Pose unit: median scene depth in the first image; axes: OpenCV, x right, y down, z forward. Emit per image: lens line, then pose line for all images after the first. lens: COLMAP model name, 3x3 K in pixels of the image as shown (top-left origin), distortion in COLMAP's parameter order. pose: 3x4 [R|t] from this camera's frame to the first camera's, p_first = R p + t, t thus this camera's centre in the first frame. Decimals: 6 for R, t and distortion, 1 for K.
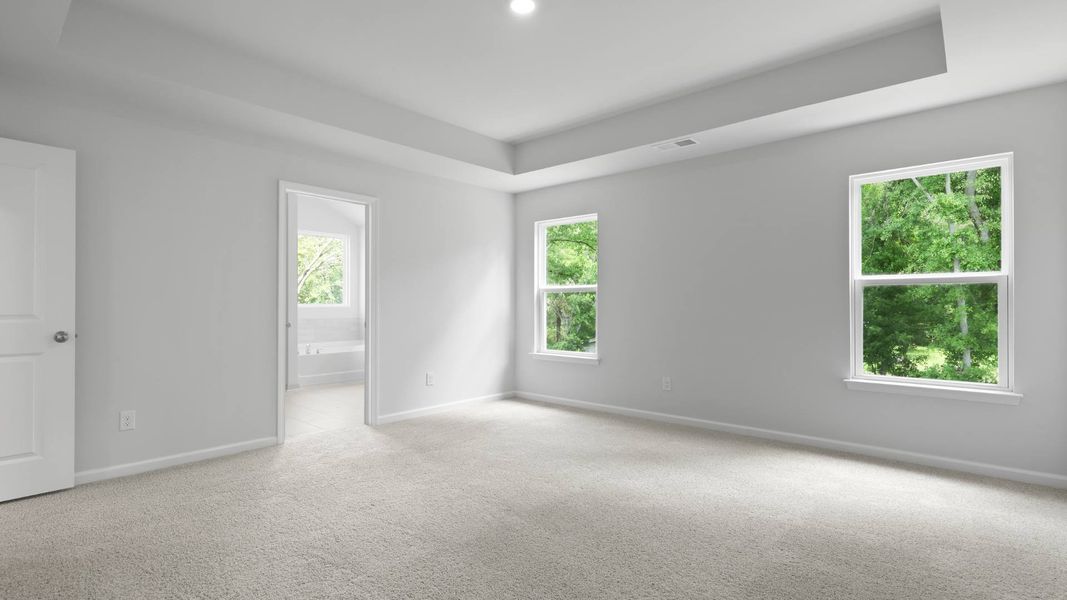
lens RADIAL K [[497.8, 0, 537.9], [0, 497.8, 303.9], [0, 0, 1]] dist [0.002576, 0.000749]
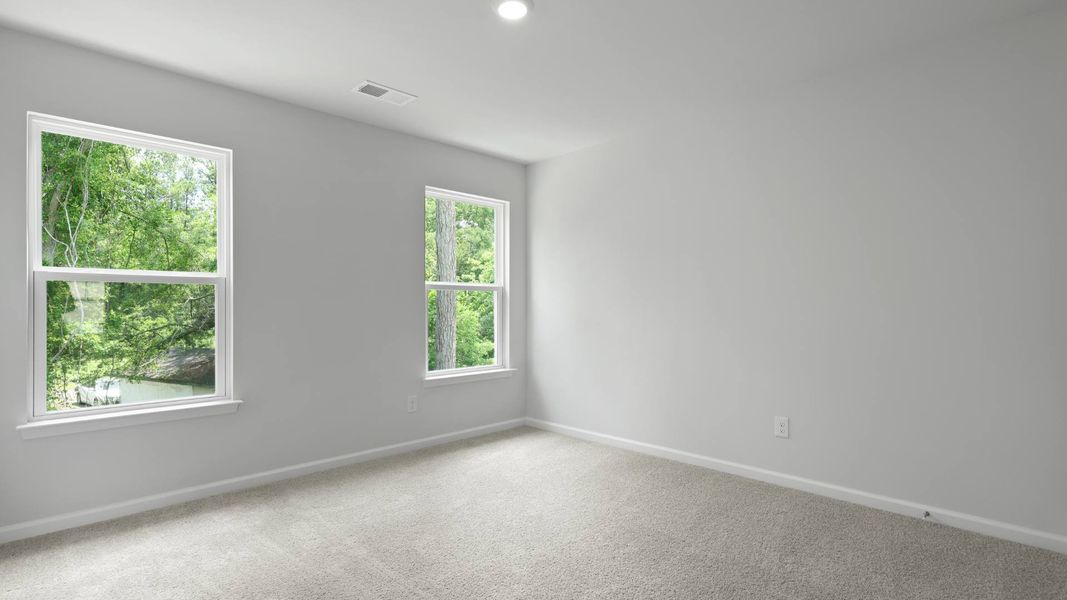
lens RADIAL K [[906.8, 0, 533.5], [0, 906.8, 300.0], [0, 0, 1]] dist [0.000627, 0.006783]
pose [[-0.193620, 0.009383, 0.981032, -1.408786], [0.002949, 0.999955, -0.008982, 0.003974], [-0.981072, 0.001154, -0.193639, 1.237981]]
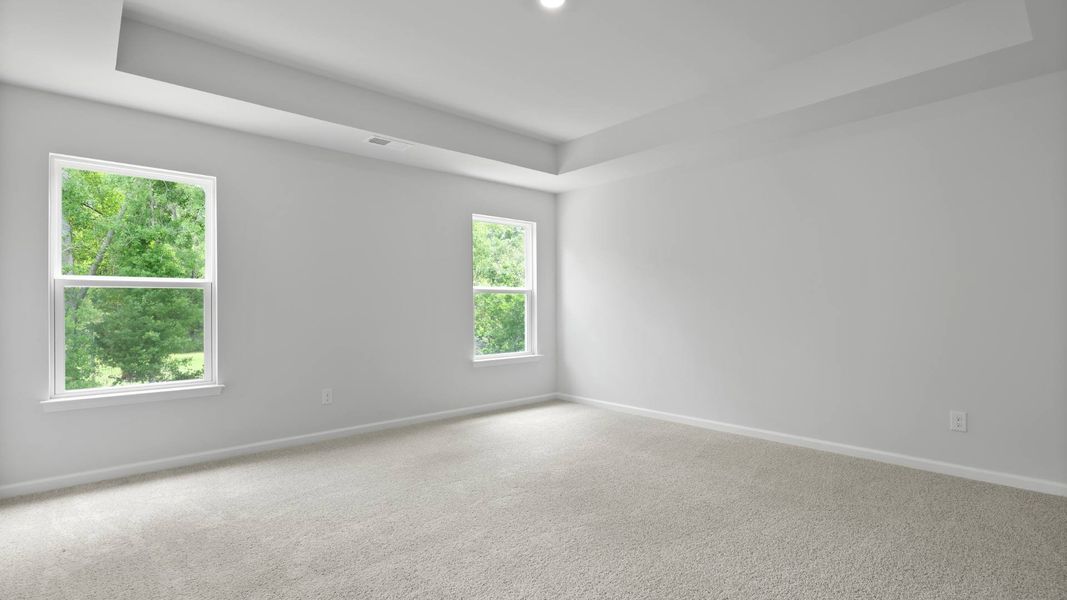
lens RADIAL K [[509.9, 0, 539.3], [0, 509.9, 301.0], [0, 0, 1]] dist [-0.001529, -0.001130]
pose [[0.104181, 0.010237, 0.994506, -0.239481], [0.004159, 0.999934, -0.010728, 0.000786], [-0.994550, 0.005253, 0.104131, 0.210858]]
